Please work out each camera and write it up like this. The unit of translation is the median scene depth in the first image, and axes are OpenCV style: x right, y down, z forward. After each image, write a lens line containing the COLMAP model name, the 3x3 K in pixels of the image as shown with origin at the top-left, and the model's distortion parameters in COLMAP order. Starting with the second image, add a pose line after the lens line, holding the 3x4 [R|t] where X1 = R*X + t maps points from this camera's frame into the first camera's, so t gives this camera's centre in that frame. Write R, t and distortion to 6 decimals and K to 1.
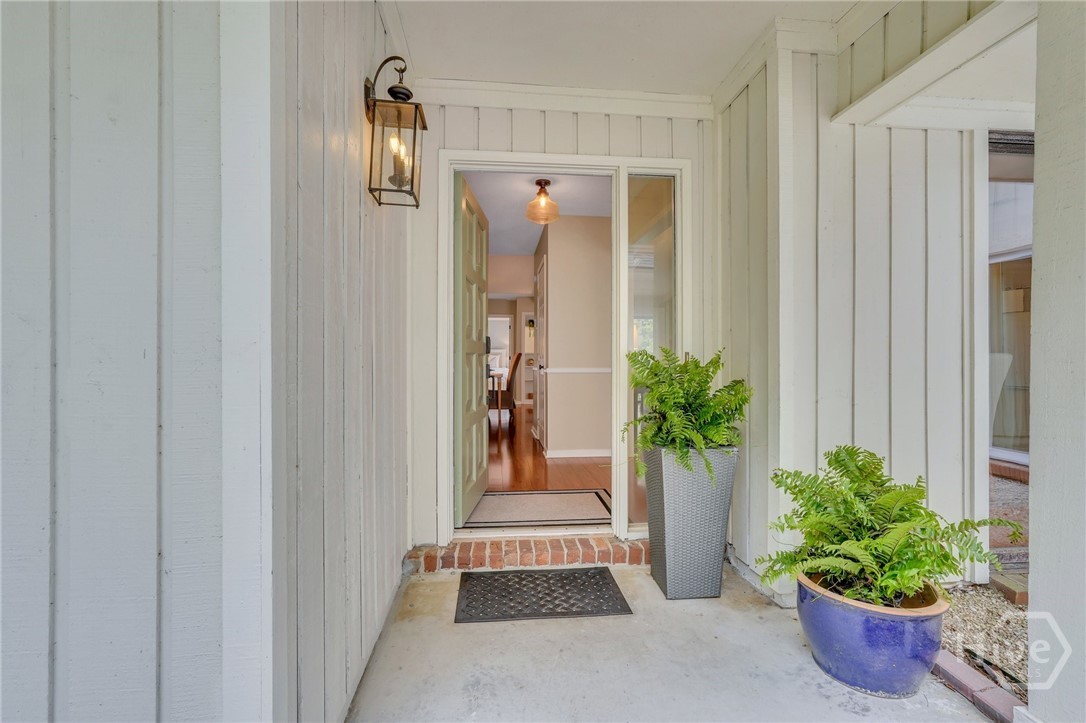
lens RADIAL K [[486.2, 0, 547.4], [0, 486.2, 360.6], [0, 0, 1]] dist [0.000276, 0.002166]
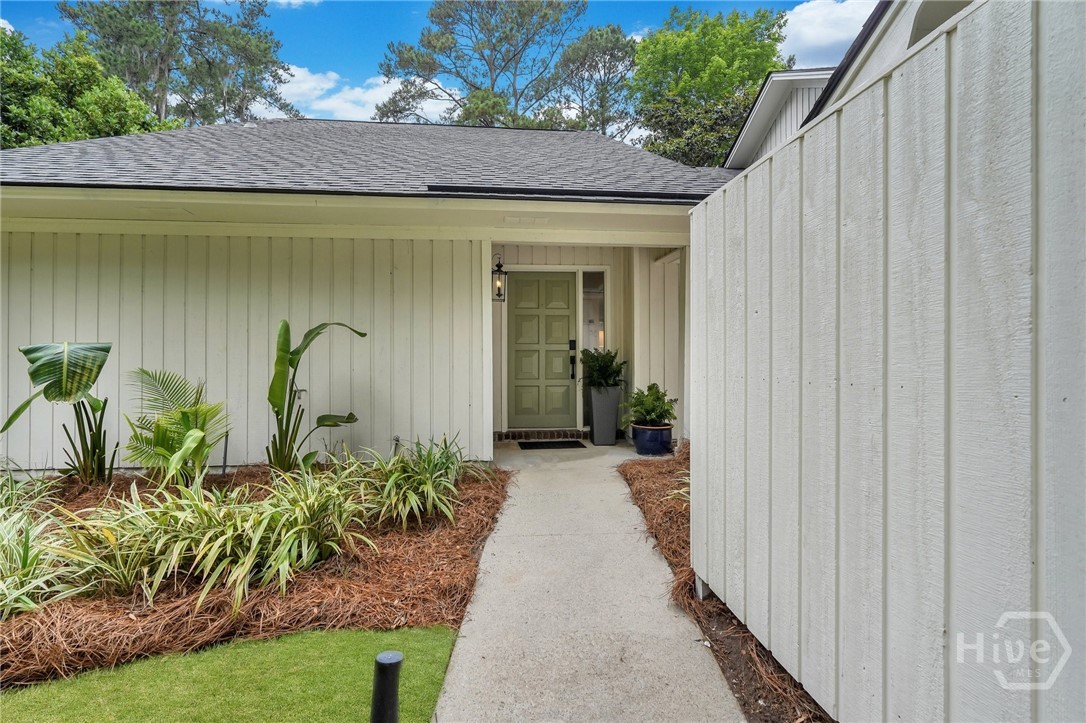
lens RADIAL K [[525.6, 0, 547.5], [0, 525.6, 355.2], [0, 0, 1]] dist [-0.000719, -0.000005]
pose [[0.999975, -0.004071, 0.005788, -0.018404], [0.004047, 0.999983, 0.004154, -0.002763], [-0.005805, -0.004130, 0.999975, -1.734836]]
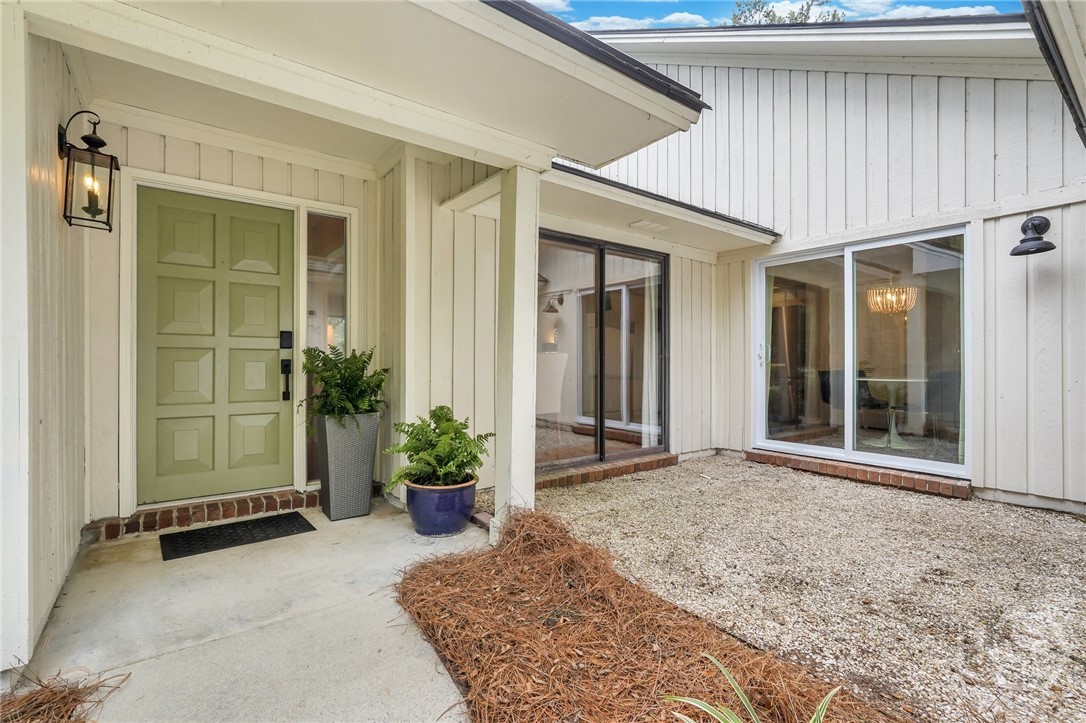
lens RADIAL K [[490.0, 0, 540.7], [0, 490.0, 361.7], [0, 0, 1]] dist [-0.013022, 0.006638]
pose [[0.857326, 0.001005, 0.514772, 0.033881], [-0.002308, 0.999996, 0.001893, 0.016568], [-0.514768, -0.002811, 0.857325, -0.529524]]
